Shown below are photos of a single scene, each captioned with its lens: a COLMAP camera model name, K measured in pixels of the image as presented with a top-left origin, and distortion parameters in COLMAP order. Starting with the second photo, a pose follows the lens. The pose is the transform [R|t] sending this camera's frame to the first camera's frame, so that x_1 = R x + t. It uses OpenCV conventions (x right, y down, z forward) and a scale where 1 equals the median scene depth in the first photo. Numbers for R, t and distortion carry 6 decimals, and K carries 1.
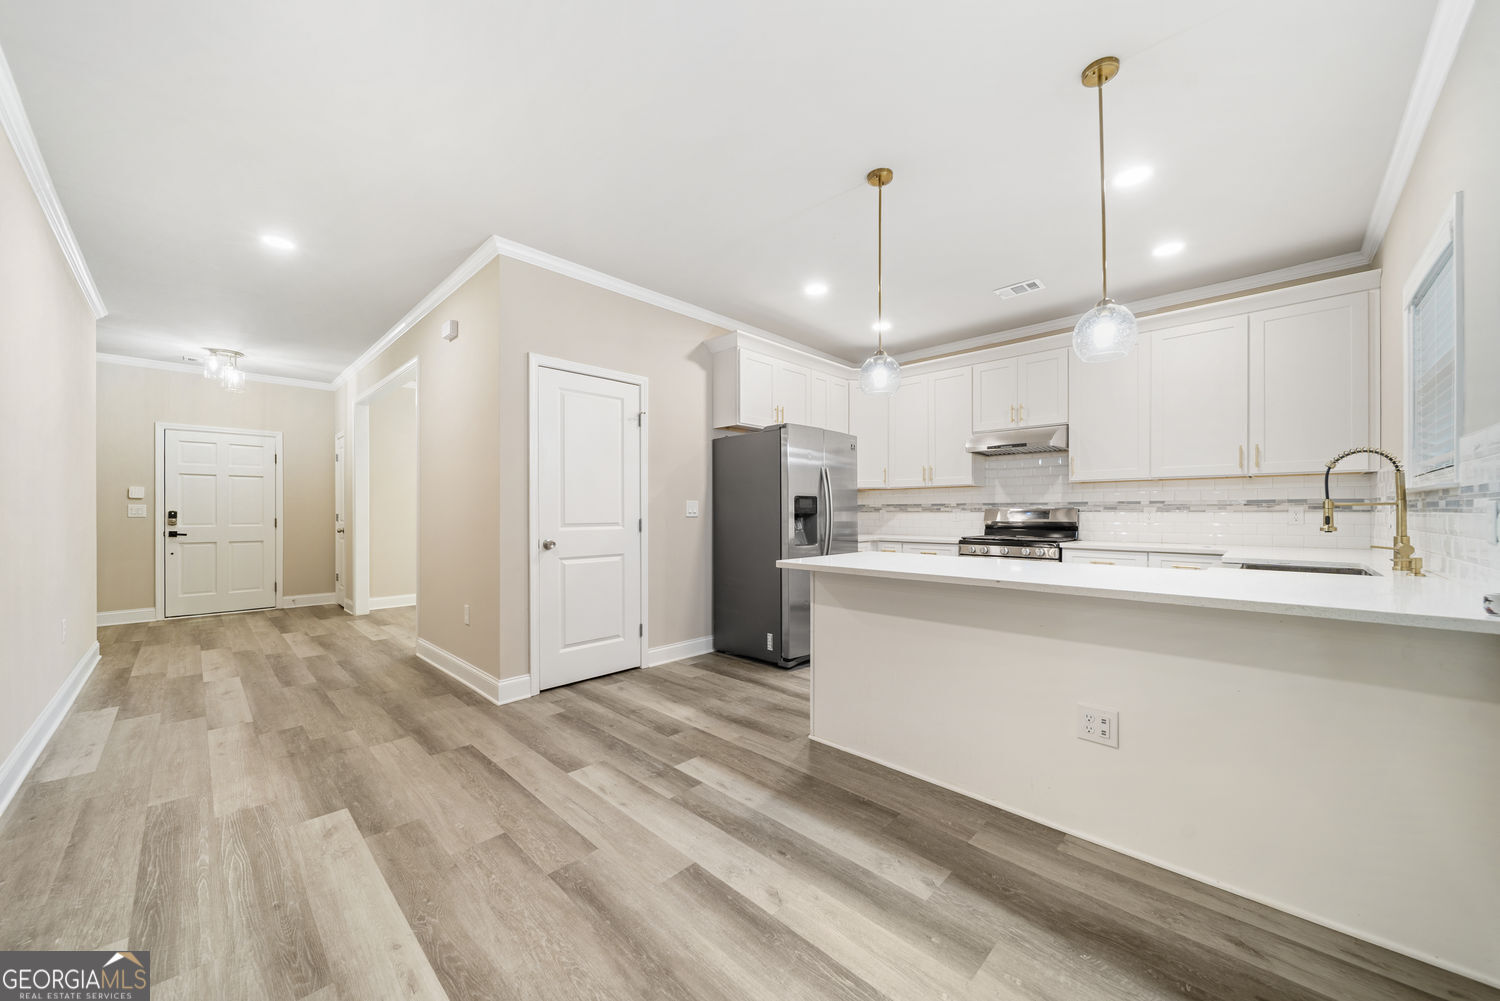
lens RADIAL K [[557.3, 0, 758.8], [0, 557.3, 502.6], [0, 0, 1]] dist [-0.007370, -0.000011]
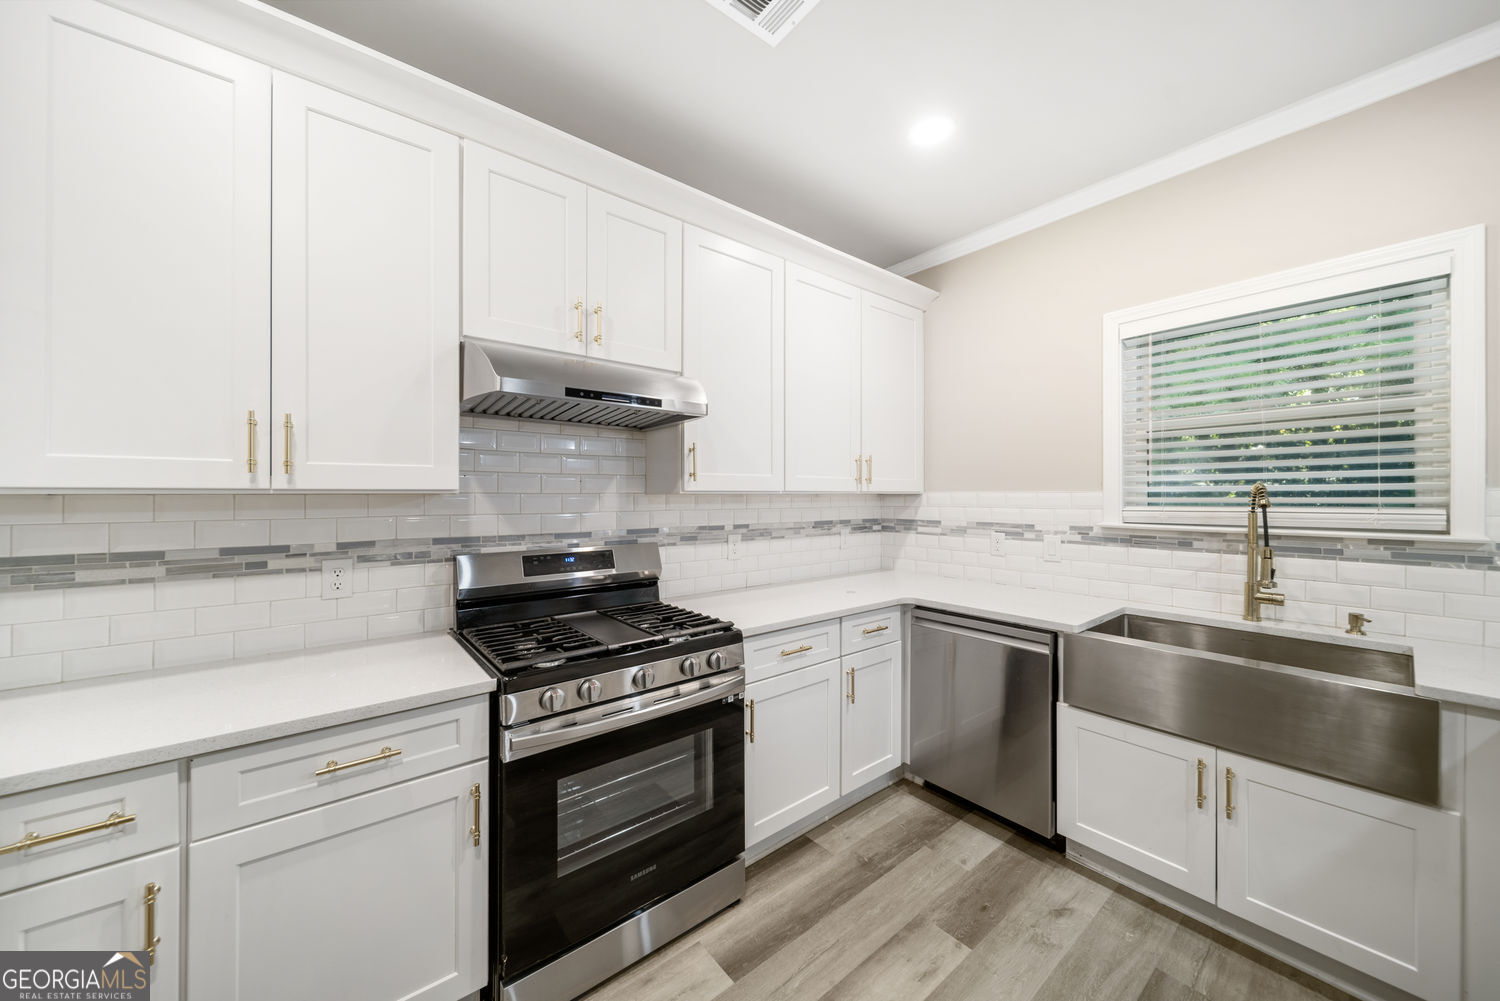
lens RADIAL K [[533.6, 0, 754.6], [0, 533.6, 497.7], [0, 0, 1]] dist [-0.000814, -0.000161]
pose [[0.113694, 0.000134, 0.993516, 0.104464], [-0.013820, 0.999903, 0.001446, -0.038546], [-0.993420, -0.013895, 0.113685, 0.994379]]
